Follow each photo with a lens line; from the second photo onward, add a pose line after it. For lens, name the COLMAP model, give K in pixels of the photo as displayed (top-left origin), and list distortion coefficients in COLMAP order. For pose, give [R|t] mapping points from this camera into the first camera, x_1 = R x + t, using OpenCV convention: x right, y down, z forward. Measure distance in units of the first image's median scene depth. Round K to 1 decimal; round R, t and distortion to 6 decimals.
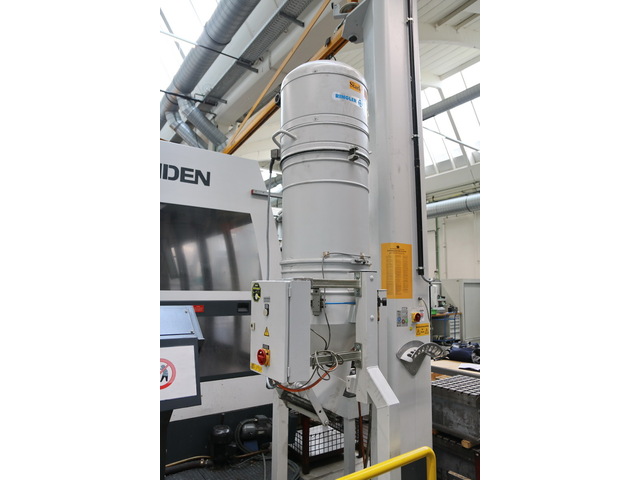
lens RADIAL K [[374.1, 0, 317.9], [0, 374.1, 244.3], [0, 0, 1]] dist [-0.070093, 0.000902]
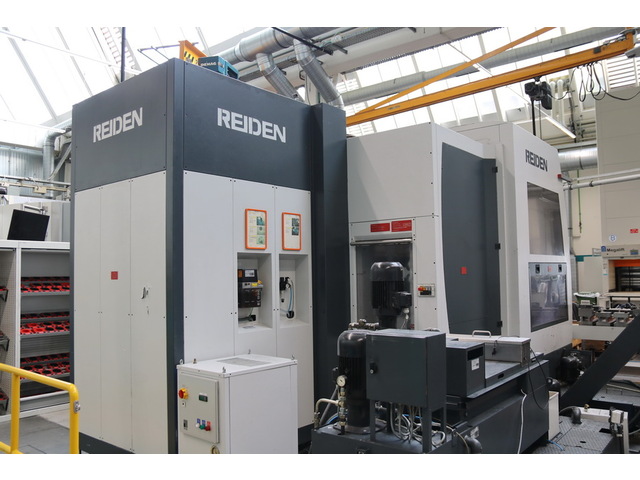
lens RADIAL K [[531.1, 0, 319.5], [0, 531.1, 247.5], [0, 0, 1]] dist [-0.131319, 0.134517]
pose [[0.967812, -0.008353, 0.251537, -1.847903], [-0.009463, 0.997535, 0.069535, -0.020374], [-0.251498, -0.069677, 0.965346, -0.639770]]
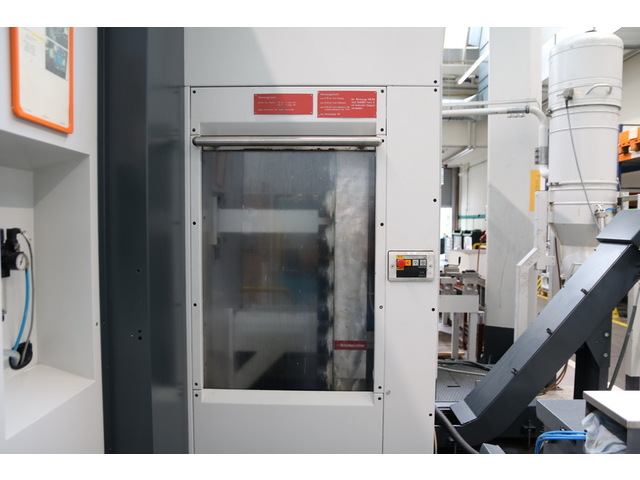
lens RADIAL K [[506.9, 0, 319.0], [0, 506.9, 248.0], [0, 0, 1]] dist [-0.126971, 0.119661]
pose [[0.600142, -0.041759, 0.798803, -1.707507], [-0.102644, 0.986360, 0.128680, 0.126209], [-0.793280, -0.159219, 0.587670, 0.545211]]
